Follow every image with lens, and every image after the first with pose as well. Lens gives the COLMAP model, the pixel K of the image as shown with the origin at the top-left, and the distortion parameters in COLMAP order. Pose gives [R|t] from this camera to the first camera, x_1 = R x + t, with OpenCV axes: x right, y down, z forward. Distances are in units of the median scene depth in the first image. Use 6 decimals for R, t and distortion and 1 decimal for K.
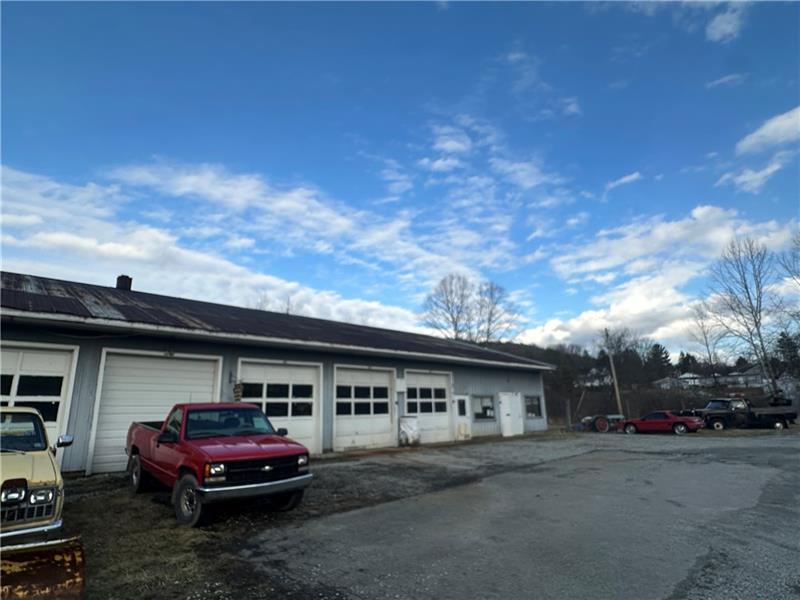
lens RADIAL K [[447.4, 0, 415.3], [0, 447.4, 295.6], [0, 0, 1]] dist [-0.012505, 0.003094]
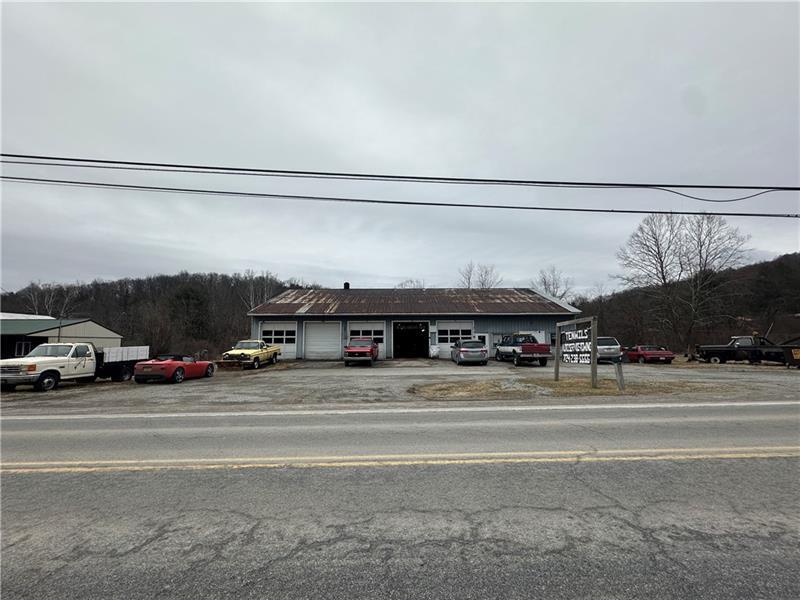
lens RADIAL K [[400.2, 0, 414.7], [0, 400.2, 297.1], [0, 0, 1]] dist [0.000442, -0.001328]
pose [[0.725186, -0.056754, -0.686210, 1.177498], [0.161216, 0.982891, 0.089082, -0.113774], [0.669414, -0.175229, 0.721928, -0.322464]]
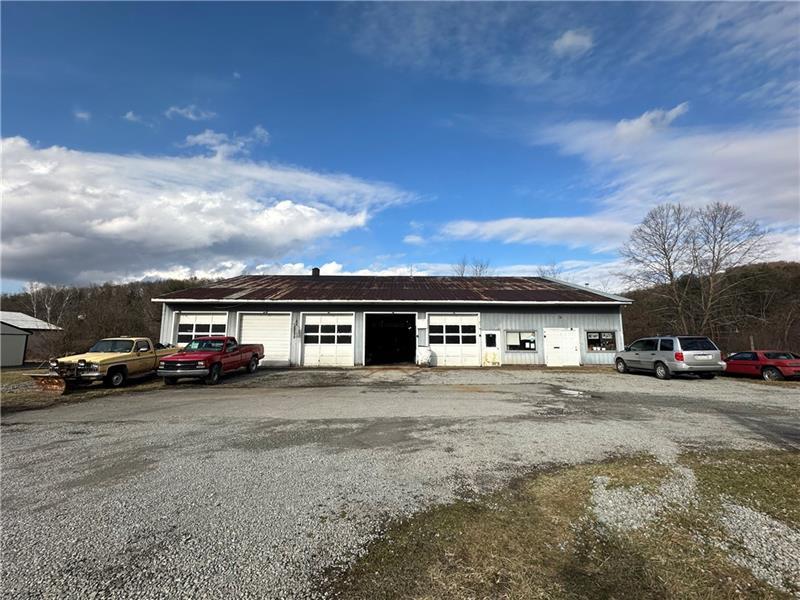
lens RADIAL K [[339.3, 0, 408.2], [0, 339.3, 276.9], [0, 0, 1]] dist [0.000561, -0.000236]
pose [[0.725139, -0.107687, -0.680130, 0.700818], [0.155265, 0.987831, 0.009135, 0.040199], [0.670869, -0.112225, 0.733035, 0.215646]]
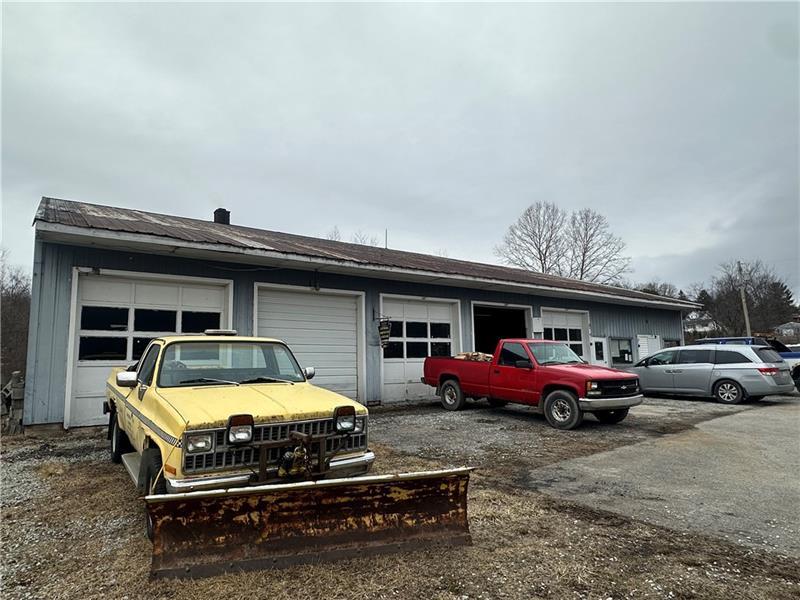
lens RADIAL K [[502.4, 0, 414.3], [0, 502.4, 307.0], [0, 0, 1]] dist [0.016399, -0.001586]
pose [[0.992444, -0.007908, -0.122447, -0.156752], [0.025892, 0.988947, 0.145989, 0.015544], [0.119939, -0.148056, 0.981679, 0.006526]]
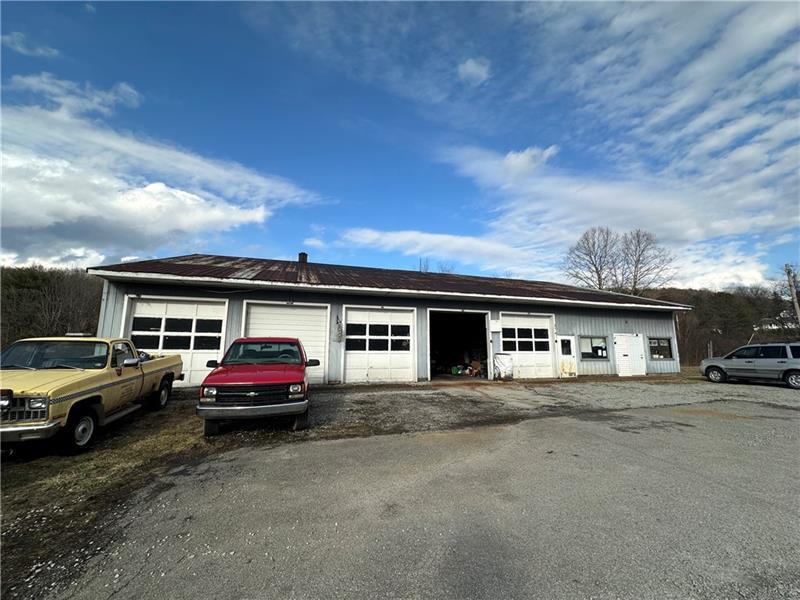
lens RADIAL K [[339.3, 0, 403.2], [0, 339.3, 305.6], [0, 0, 1]] dist [0.000561, -0.000236]
pose [[0.890209, -0.033545, -0.454315, 0.152064], [0.091207, 0.990217, 0.105602, 0.043222], [0.446328, -0.135445, 0.884560, 0.170521]]
